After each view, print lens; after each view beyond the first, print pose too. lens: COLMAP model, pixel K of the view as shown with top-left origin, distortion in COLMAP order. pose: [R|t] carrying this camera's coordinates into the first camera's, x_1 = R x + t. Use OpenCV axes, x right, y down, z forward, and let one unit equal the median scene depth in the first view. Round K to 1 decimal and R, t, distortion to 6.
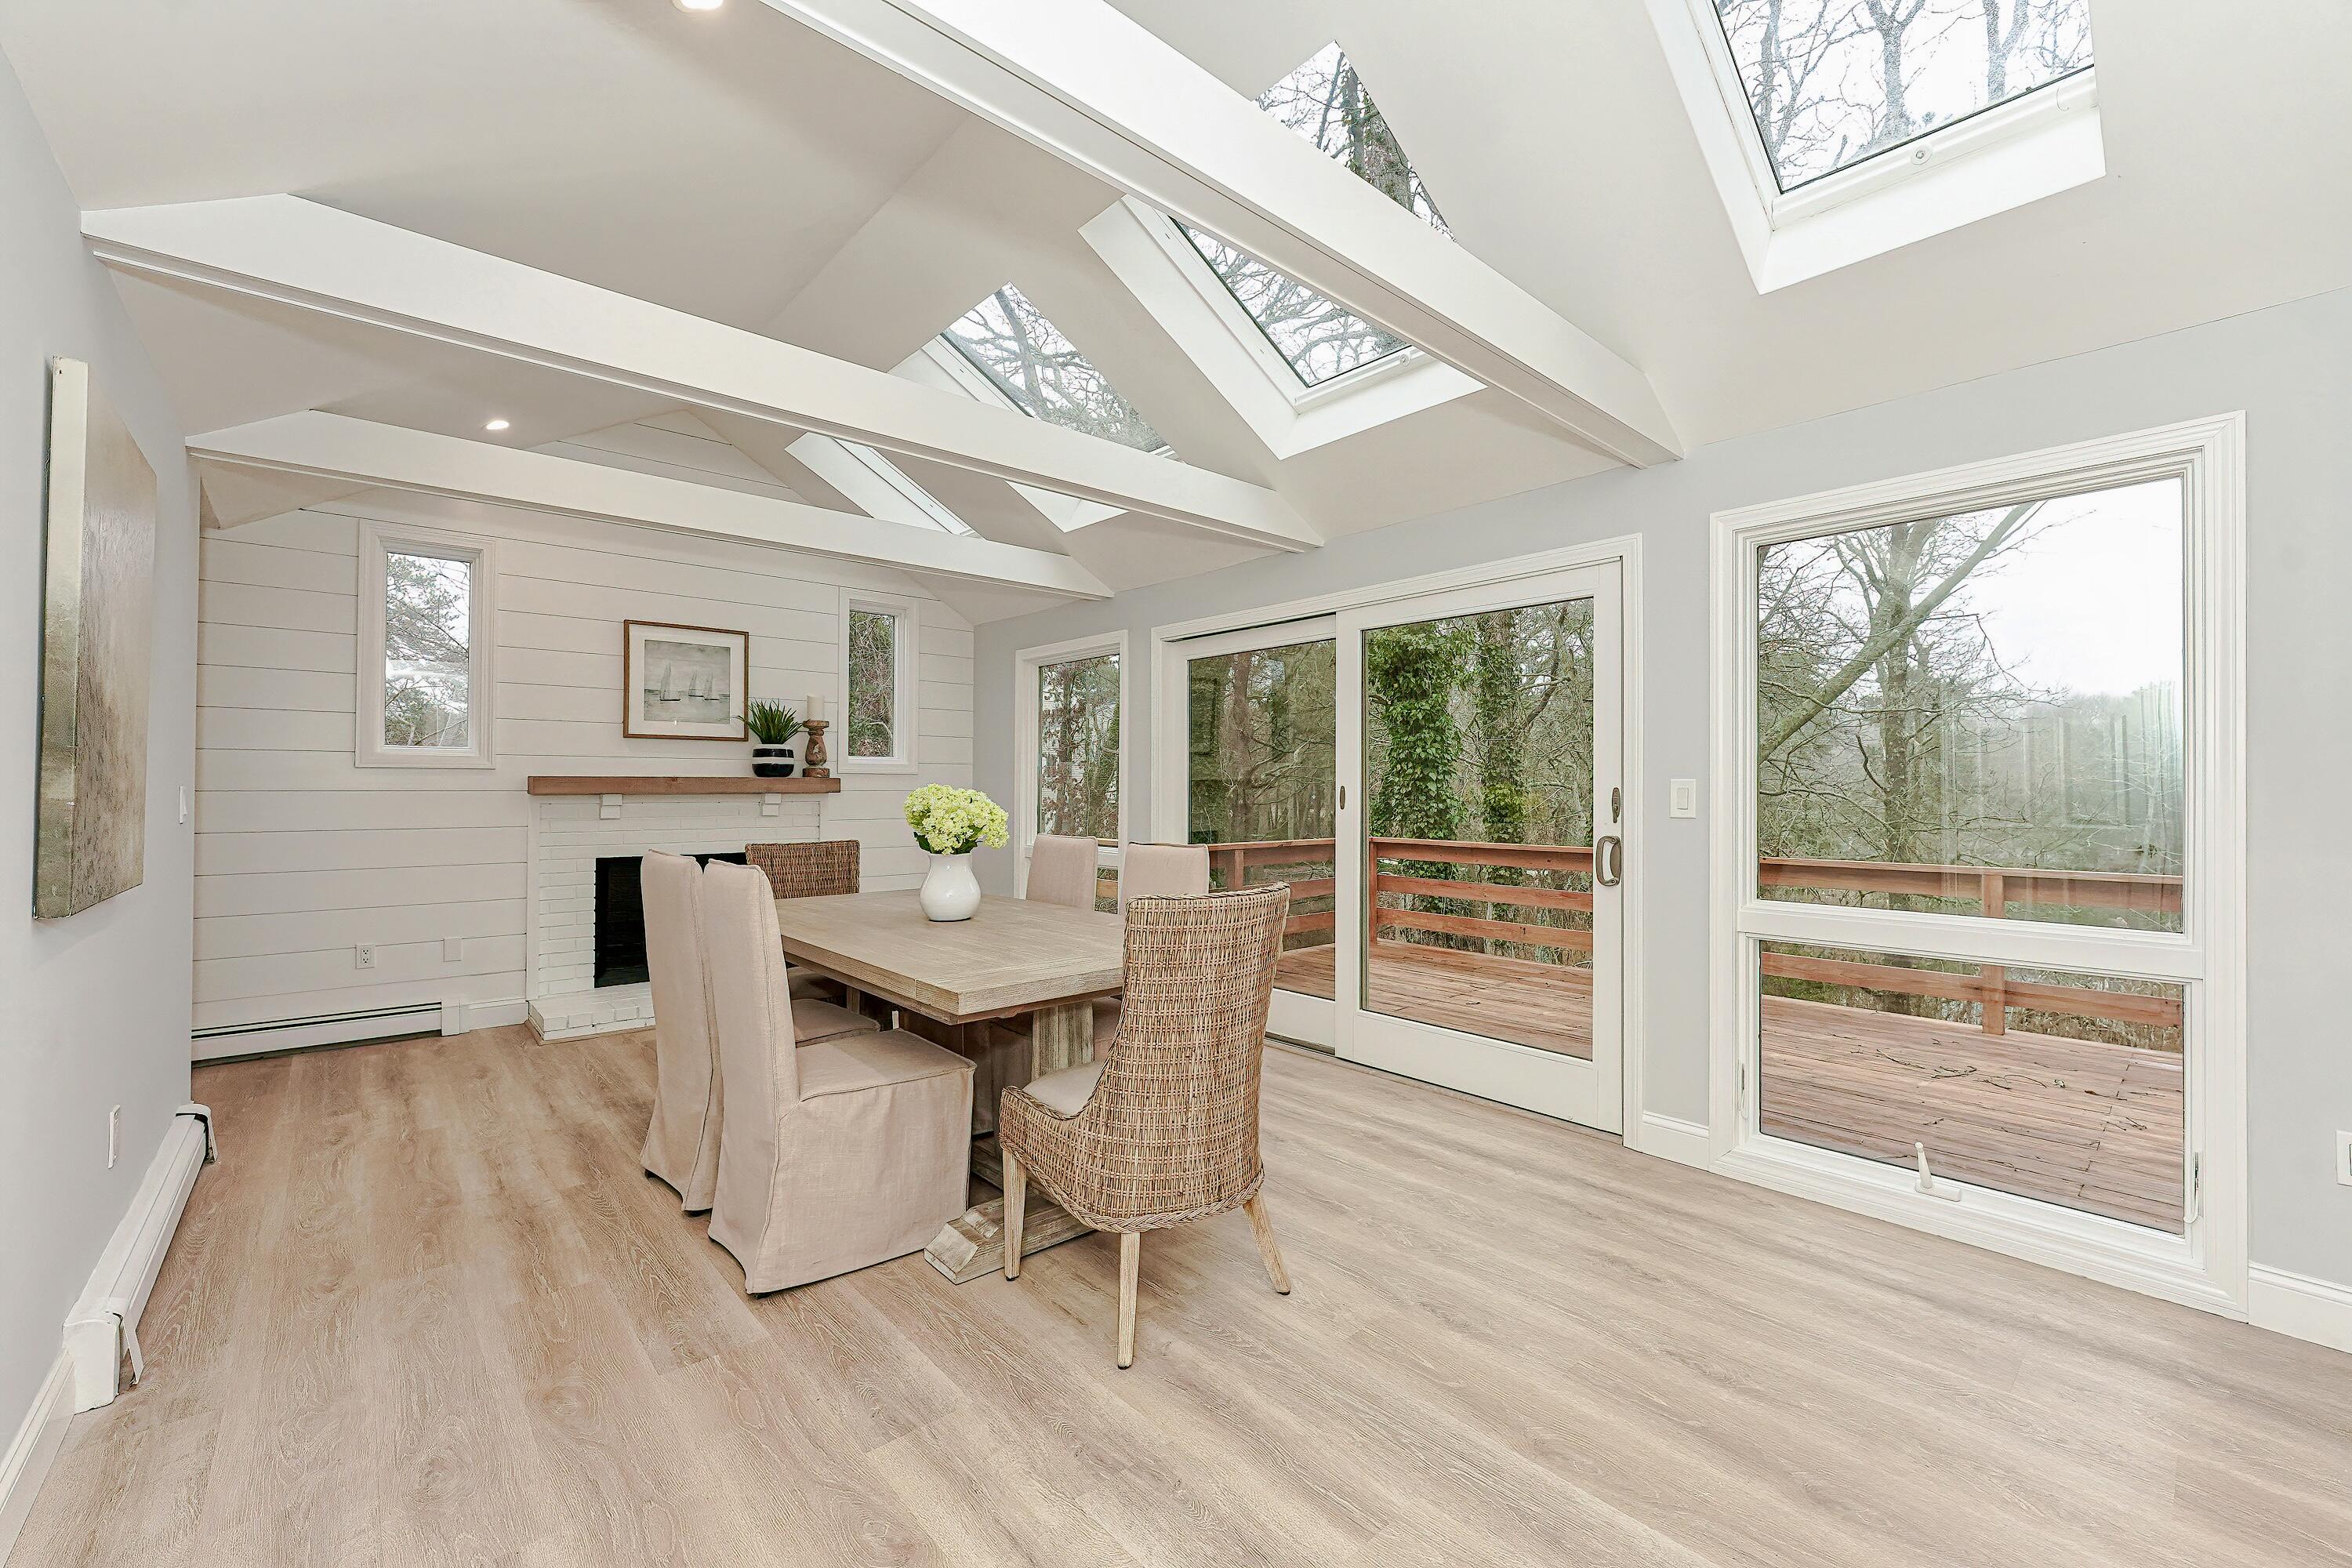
lens RADIAL K [[960.5, 0, 1156.4], [0, 960.5, 775.7], [0, 0, 1]] dist [0.000777, 0.000656]
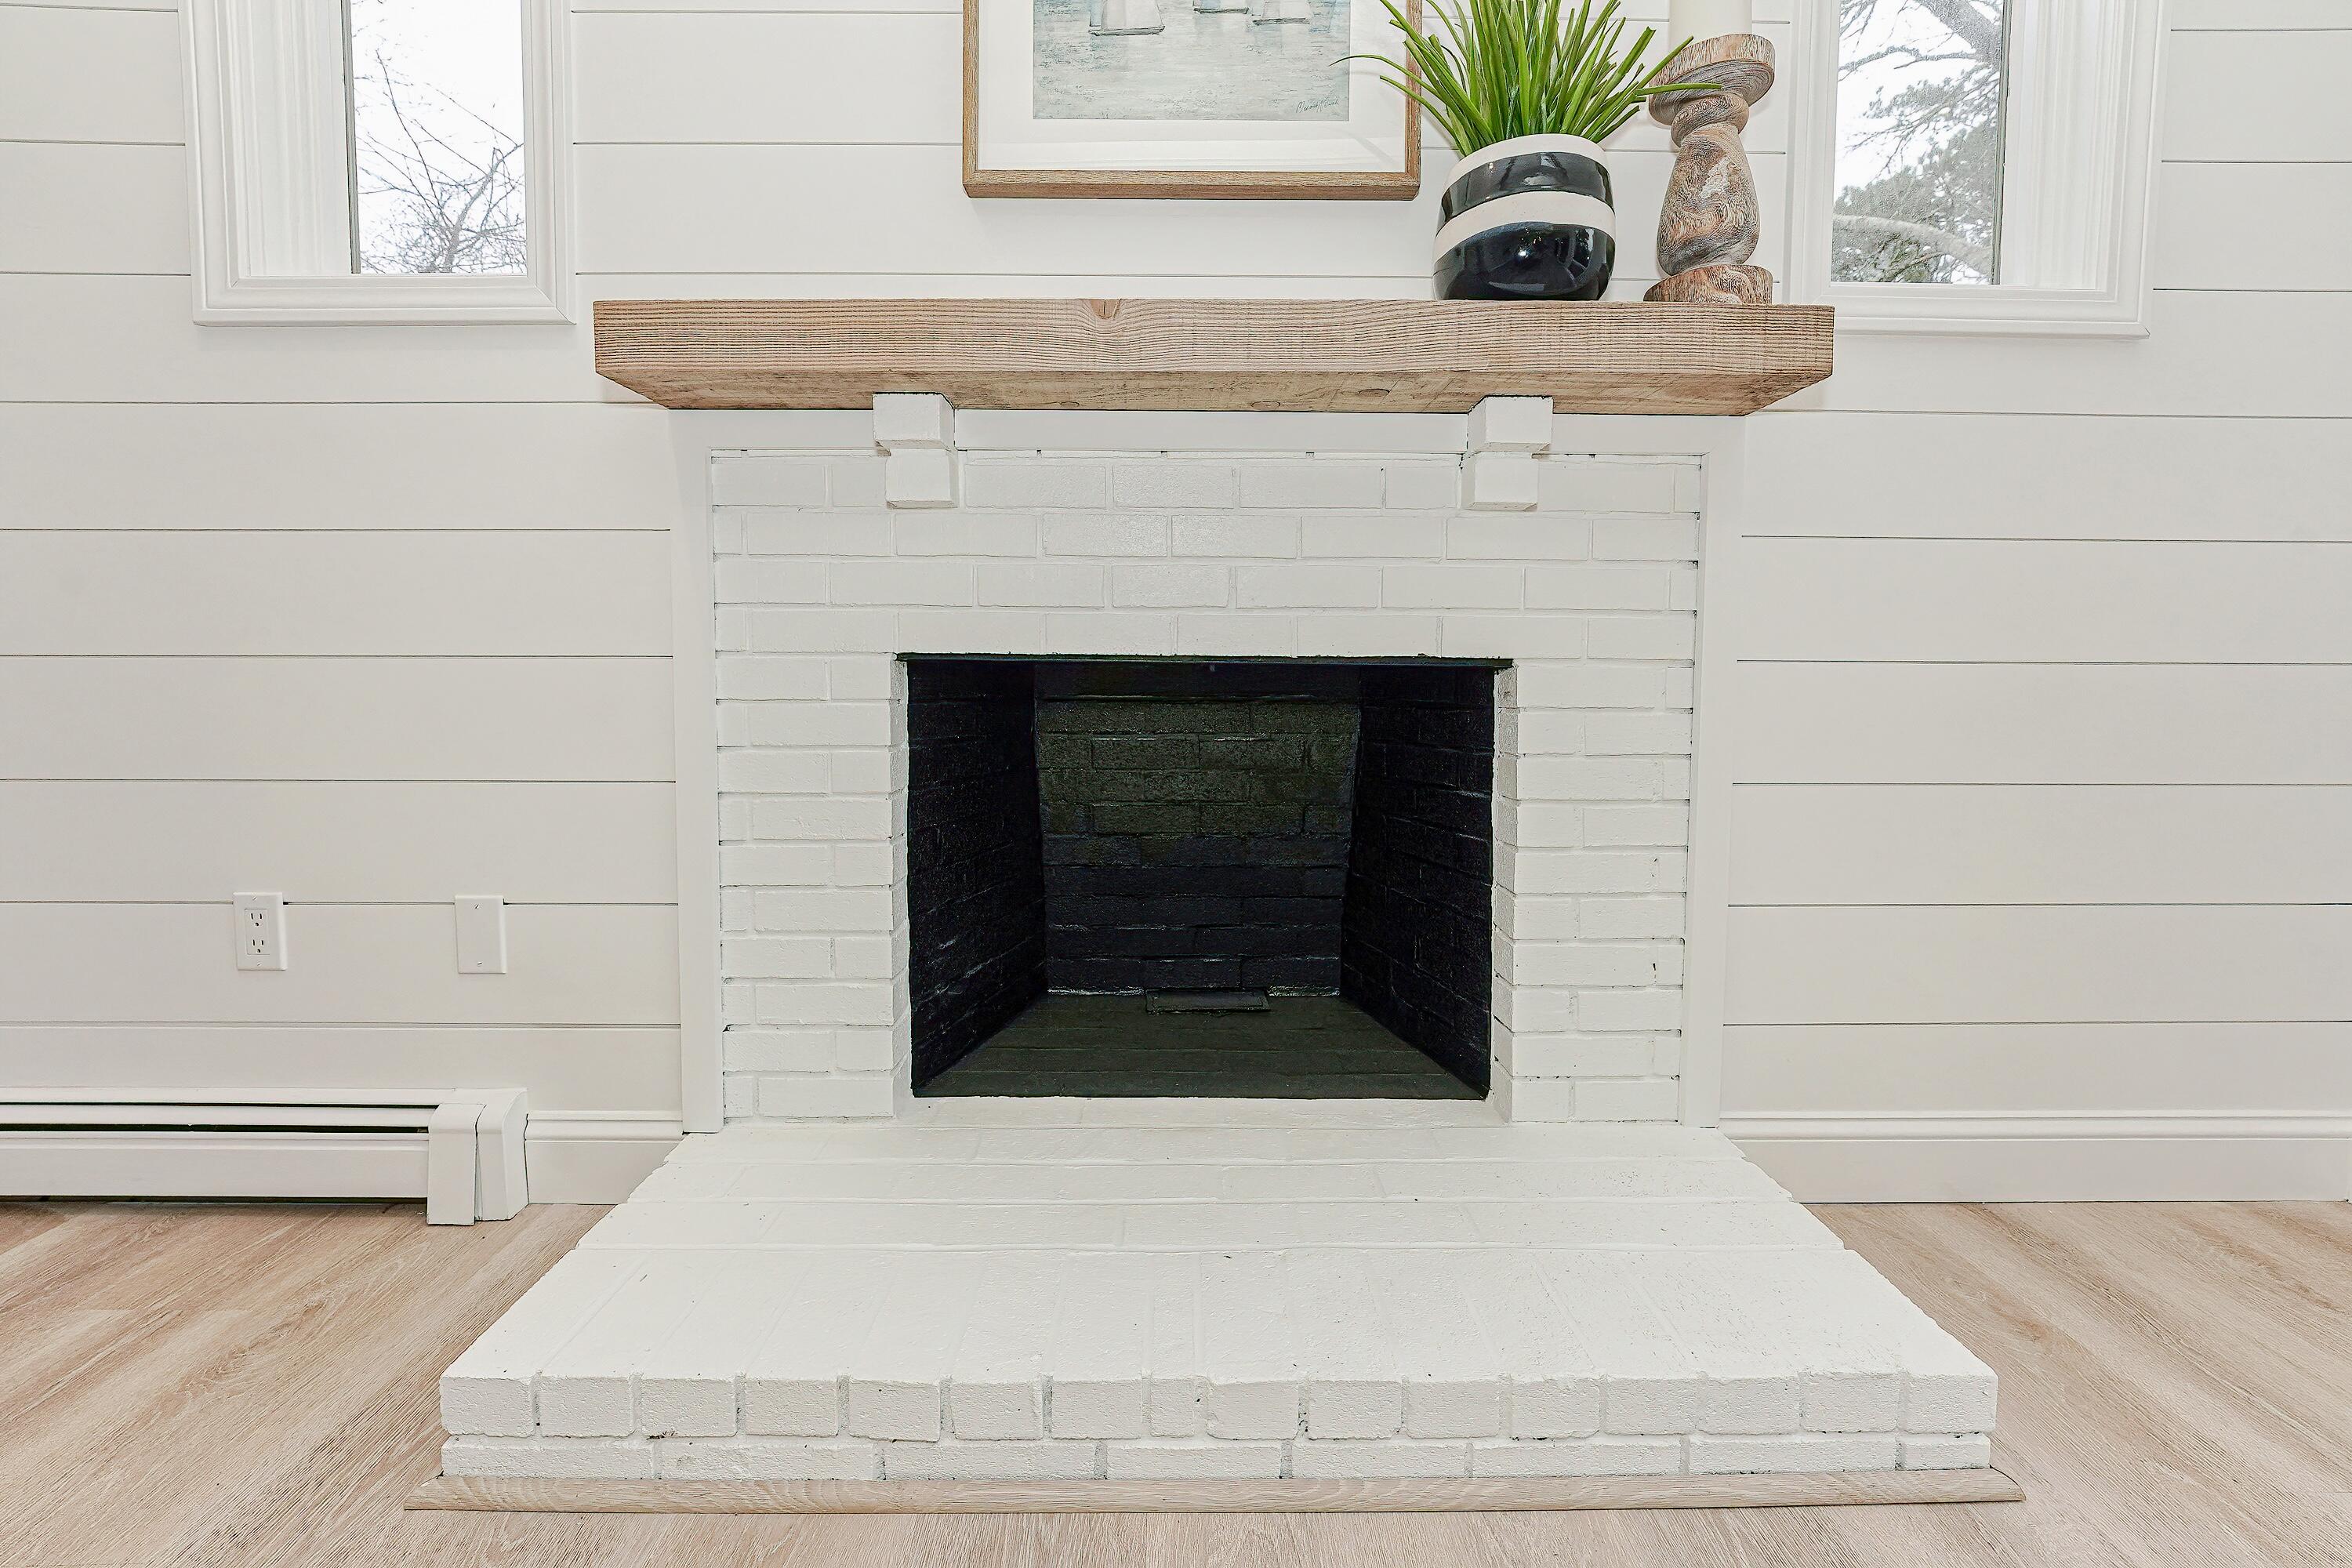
lens RADIAL K [[960.5, 0, 1160.1], [0, 960.5, 775.5], [0, 0, 1]] dist [0.000777, 0.000656]
pose [[0.773103, 0.030656, -0.633539, -0.324010], [0.005175, 0.998493, 0.054629, 0.098915], [0.634259, -0.045512, 0.771780, 0.779162]]
